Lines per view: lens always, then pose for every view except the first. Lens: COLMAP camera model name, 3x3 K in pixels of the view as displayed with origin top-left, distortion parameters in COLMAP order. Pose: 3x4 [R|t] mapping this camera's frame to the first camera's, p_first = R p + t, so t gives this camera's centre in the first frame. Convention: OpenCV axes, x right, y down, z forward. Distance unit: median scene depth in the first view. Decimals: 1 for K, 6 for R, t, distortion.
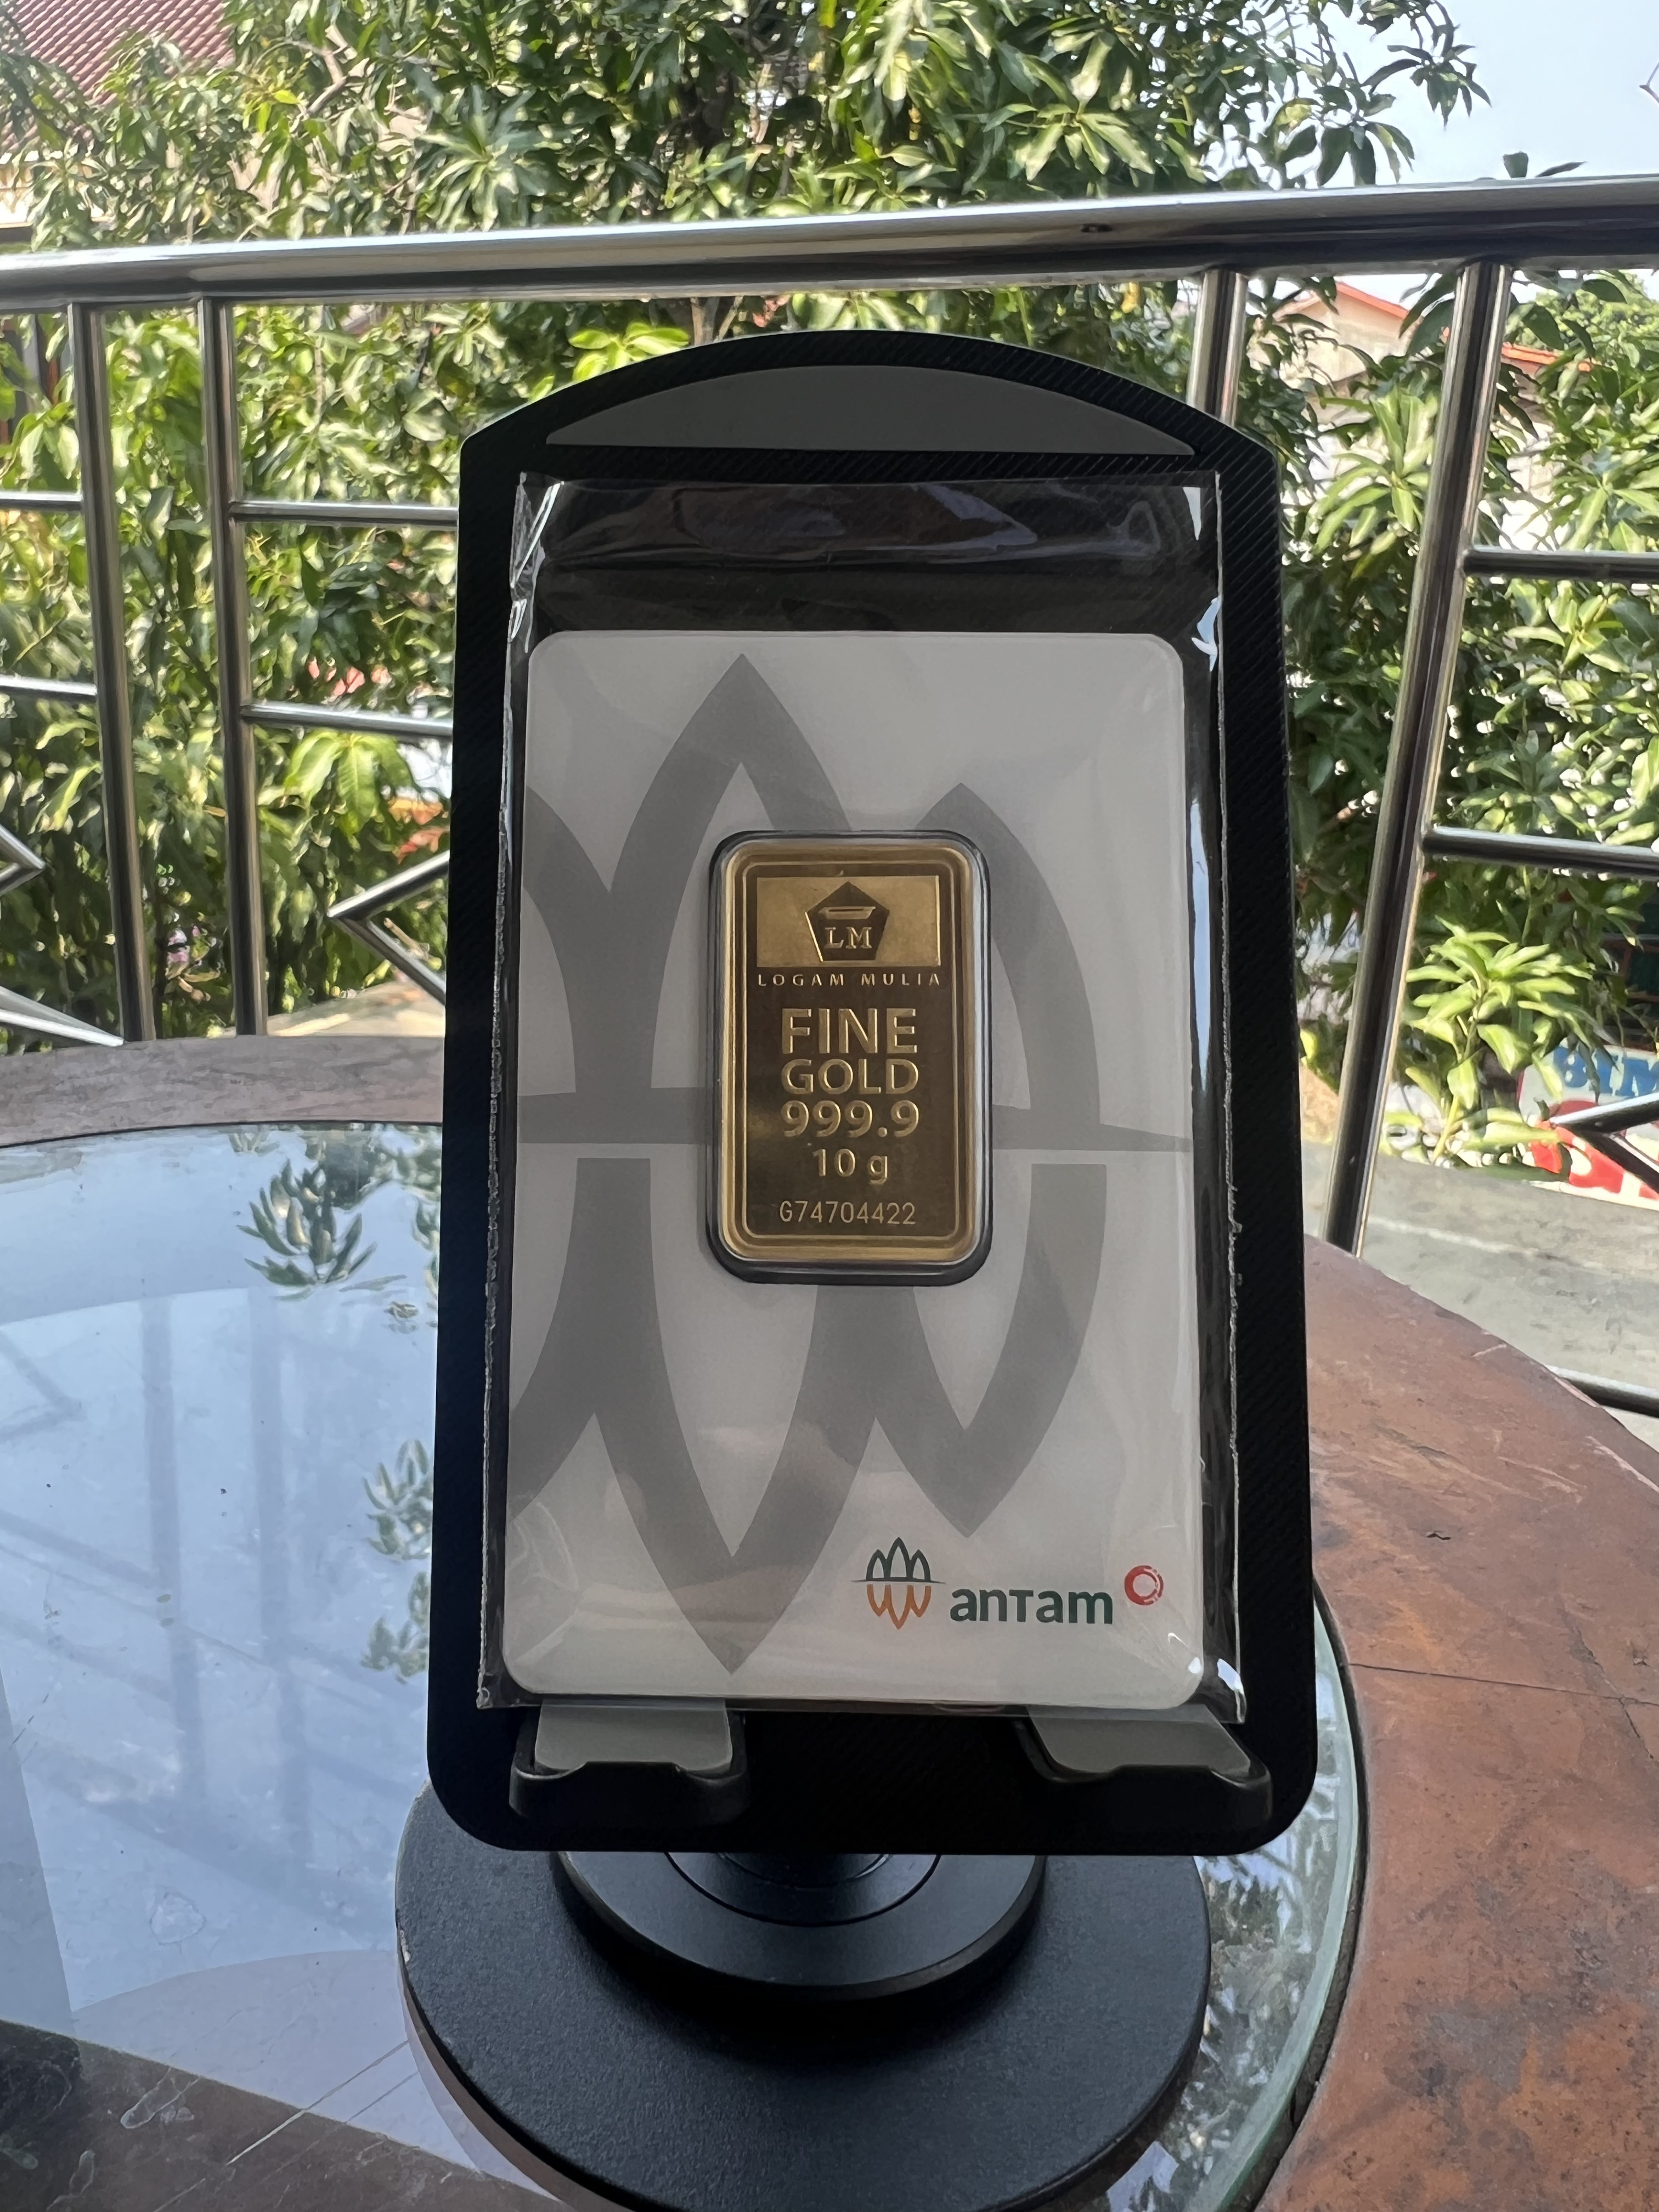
lens RADIAL K [[1496.7, 0, 842.8], [0, 1496.7, 1096.7], [0, 0, 1]] dist [-0.002224, -0.005932]
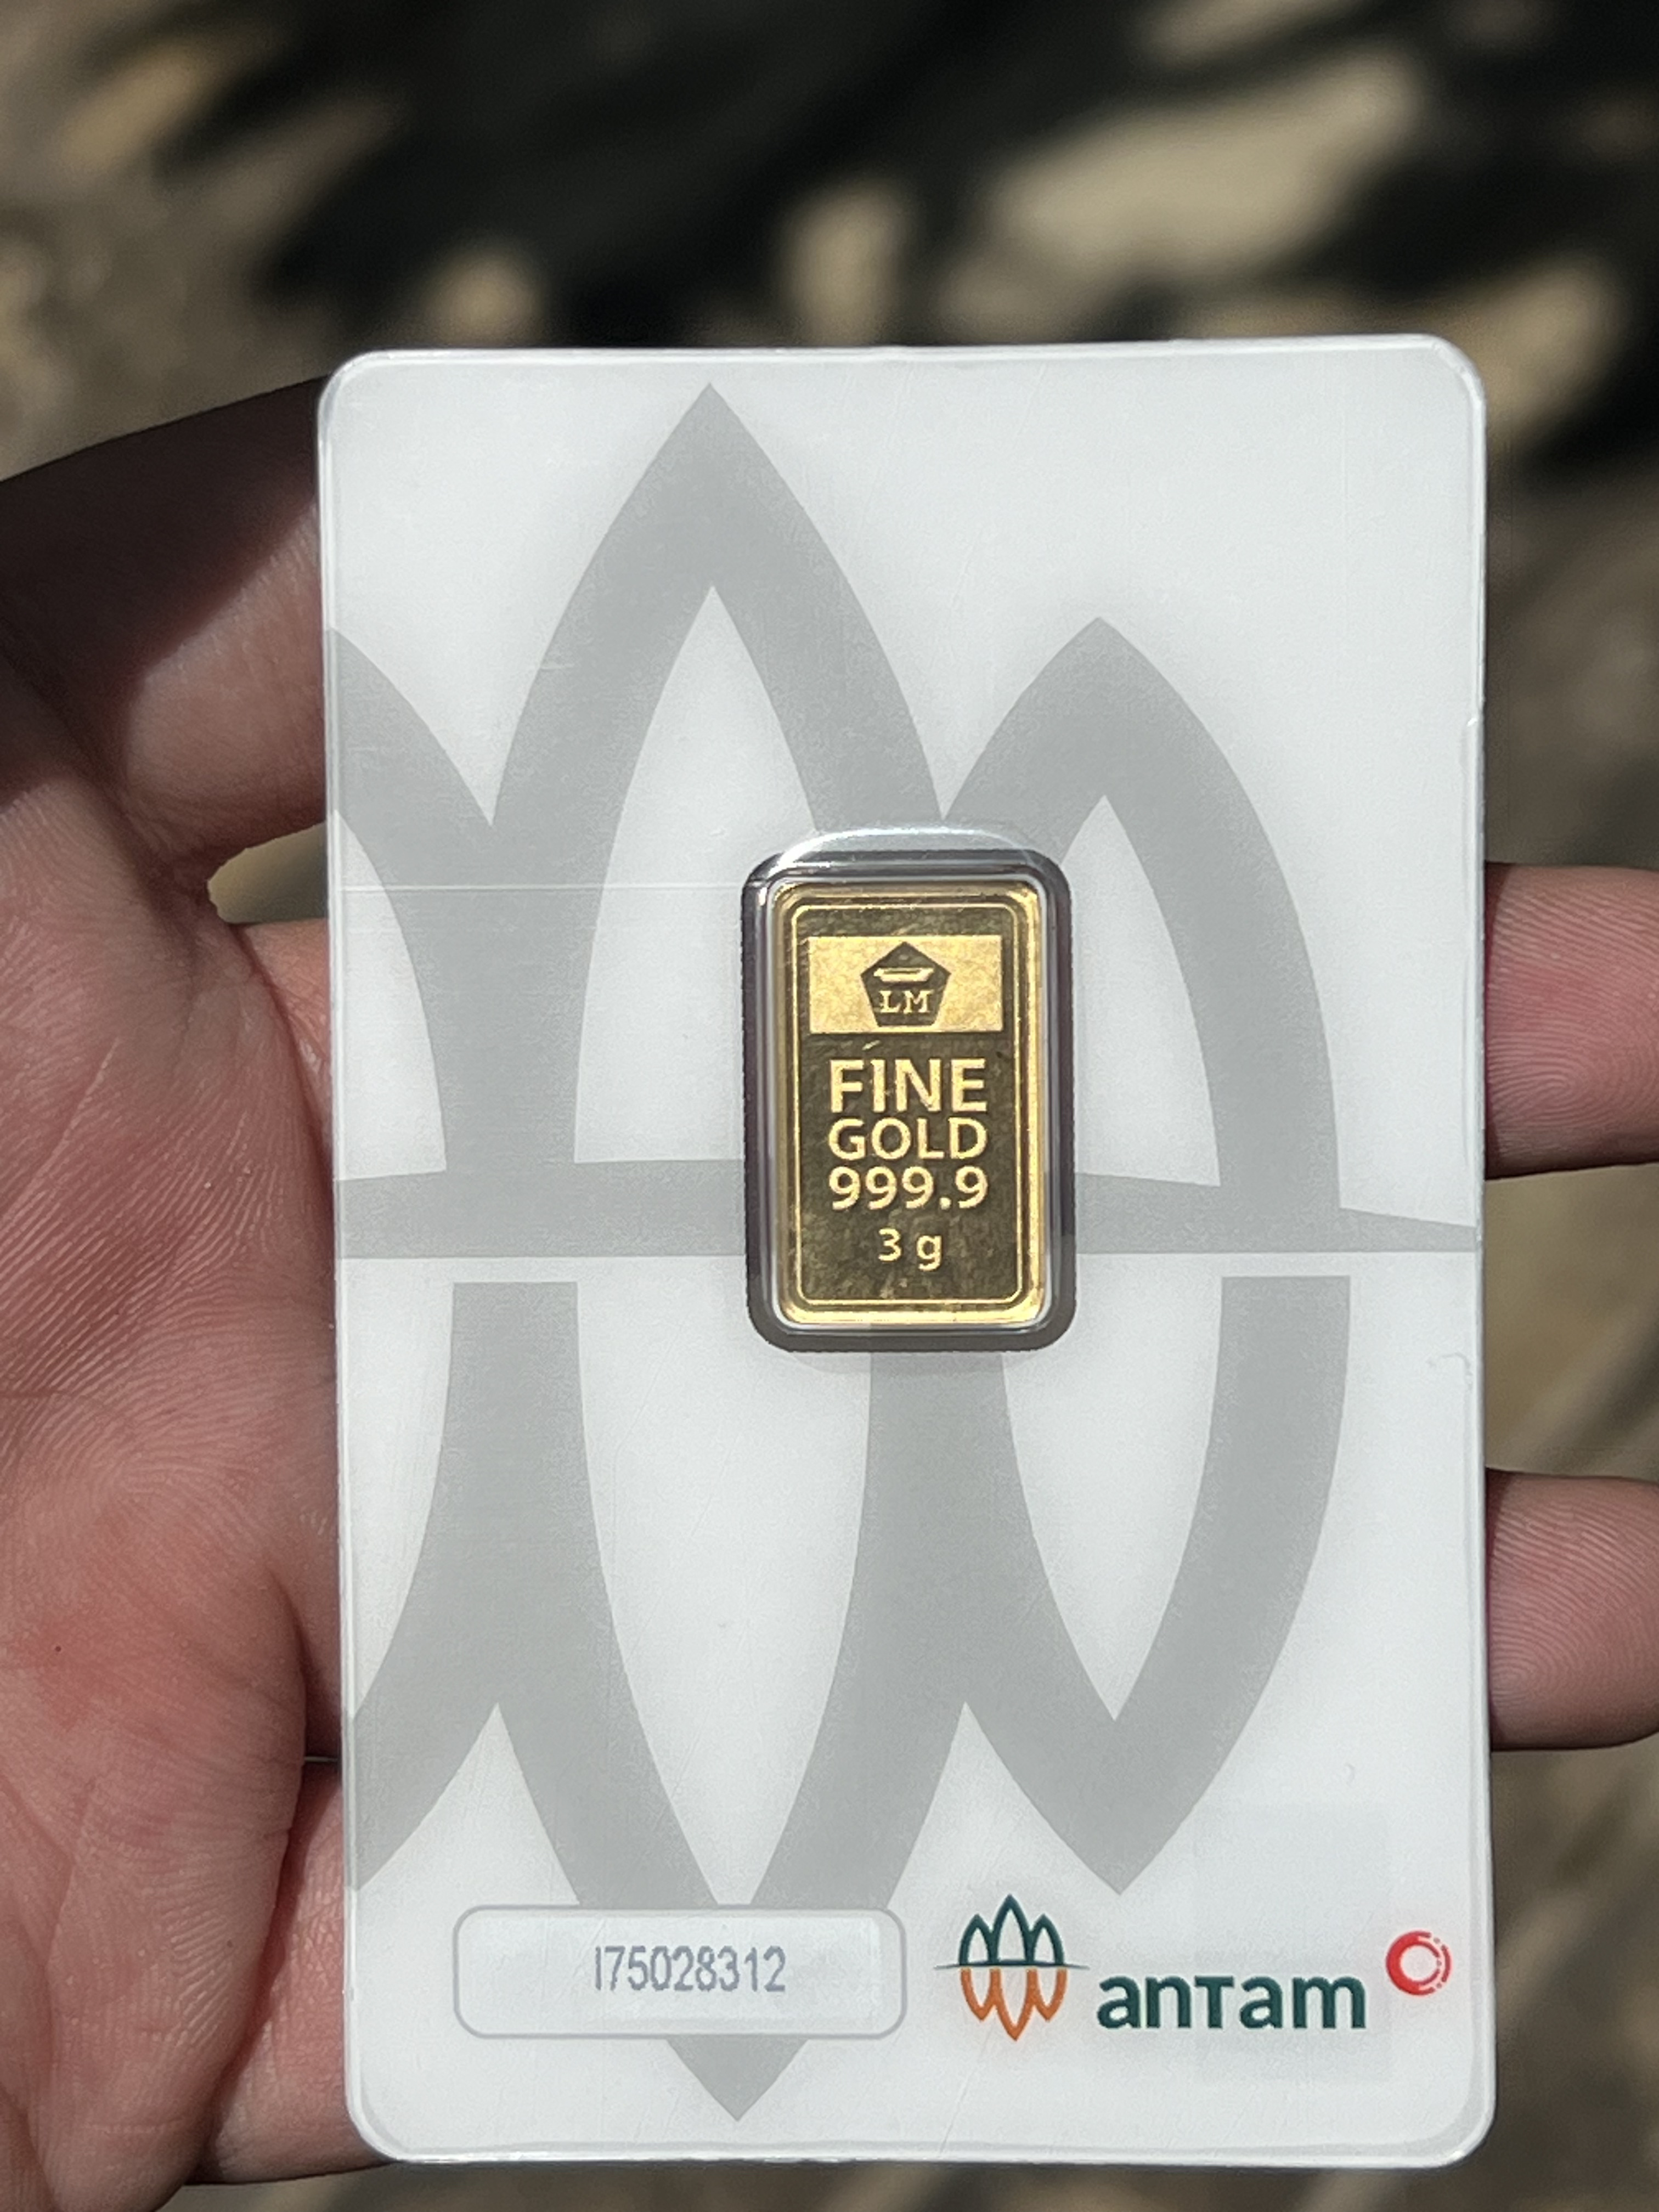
lens RADIAL K [[5558.0, 0, 830.8], [0, 5558.0, 1105.4], [0, 0, 1]] dist [-0.148075, 0.000000]
pose [[0.999664, -0.019968, -0.016558, 0.008308], [0.019692, 0.999668, -0.016610, 0.011042], [0.016884, 0.016278, 0.999725, -1.251502]]
